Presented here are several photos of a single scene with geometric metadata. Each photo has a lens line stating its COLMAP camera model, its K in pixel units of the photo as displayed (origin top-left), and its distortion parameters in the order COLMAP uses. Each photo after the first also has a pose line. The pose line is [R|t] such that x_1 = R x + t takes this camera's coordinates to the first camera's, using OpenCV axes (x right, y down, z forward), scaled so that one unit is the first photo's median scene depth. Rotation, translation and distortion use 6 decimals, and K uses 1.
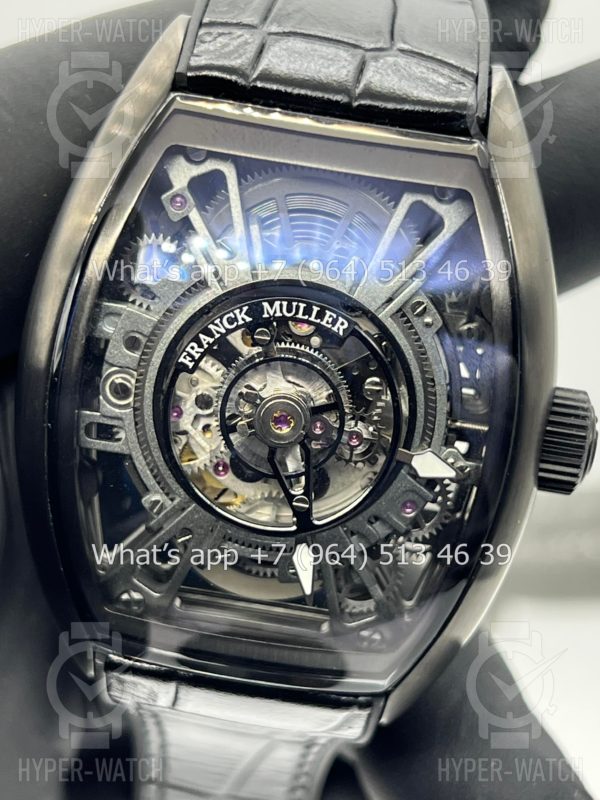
lens RADIAL K [[1826.1, 0, 296.5], [0, 1826.1, 403.3], [0, 0, 1]] dist [0.233541, 0.000000]
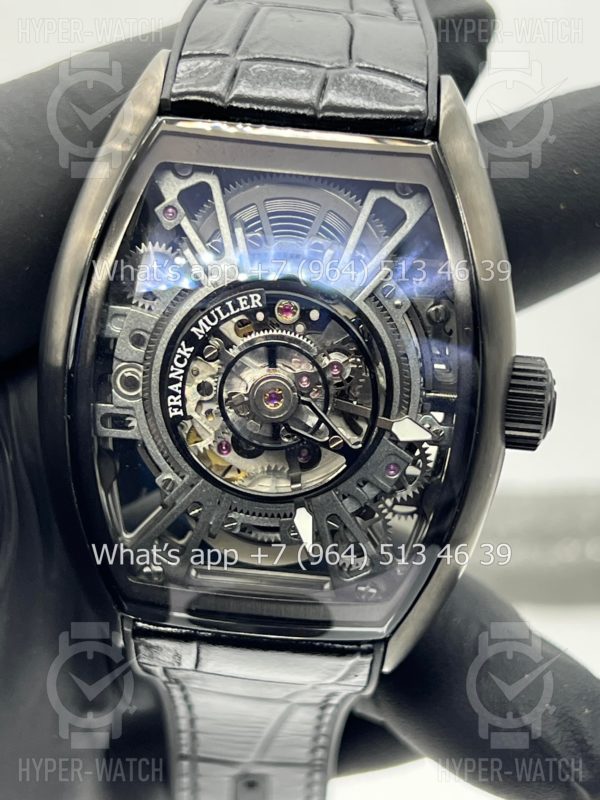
lens RADIAL K [[1826.1, 0, 304.5], [0, 1826.1, 404.0], [0, 0, 1]] dist [0.233541, 0.000000]
pose [[0.997766, -0.066721, -0.003397, 0.013909], [0.066613, 0.997451, -0.025588, 0.041820], [0.005095, 0.025304, 0.999667, -0.125347]]
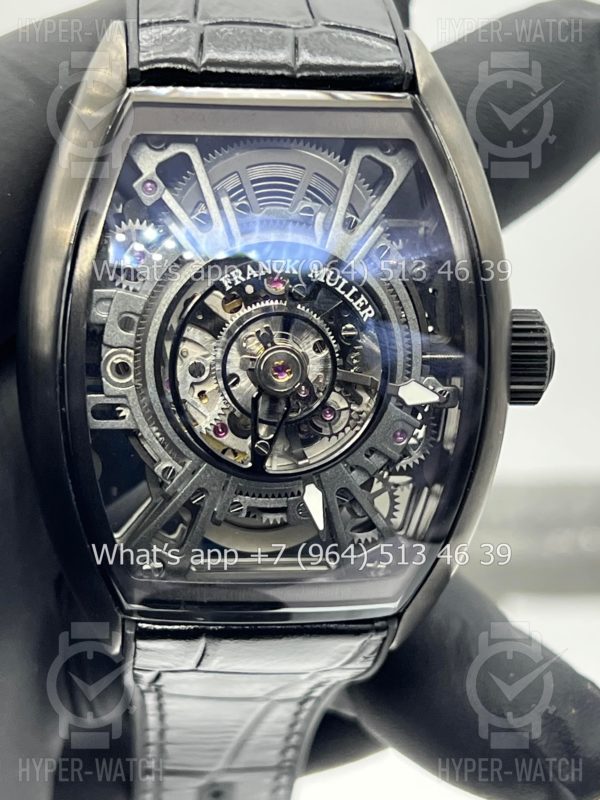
lens RADIAL K [[1826.1, 0, 297.8], [0, 1826.1, 388.9], [0, 0, 1]] dist [0.233541, 0.000000]
pose [[0.978824, -0.152359, 0.136713, -0.142576], [0.158539, 0.986716, -0.035447, 0.058208], [-0.129496, 0.056370, 0.989976, -0.069442]]
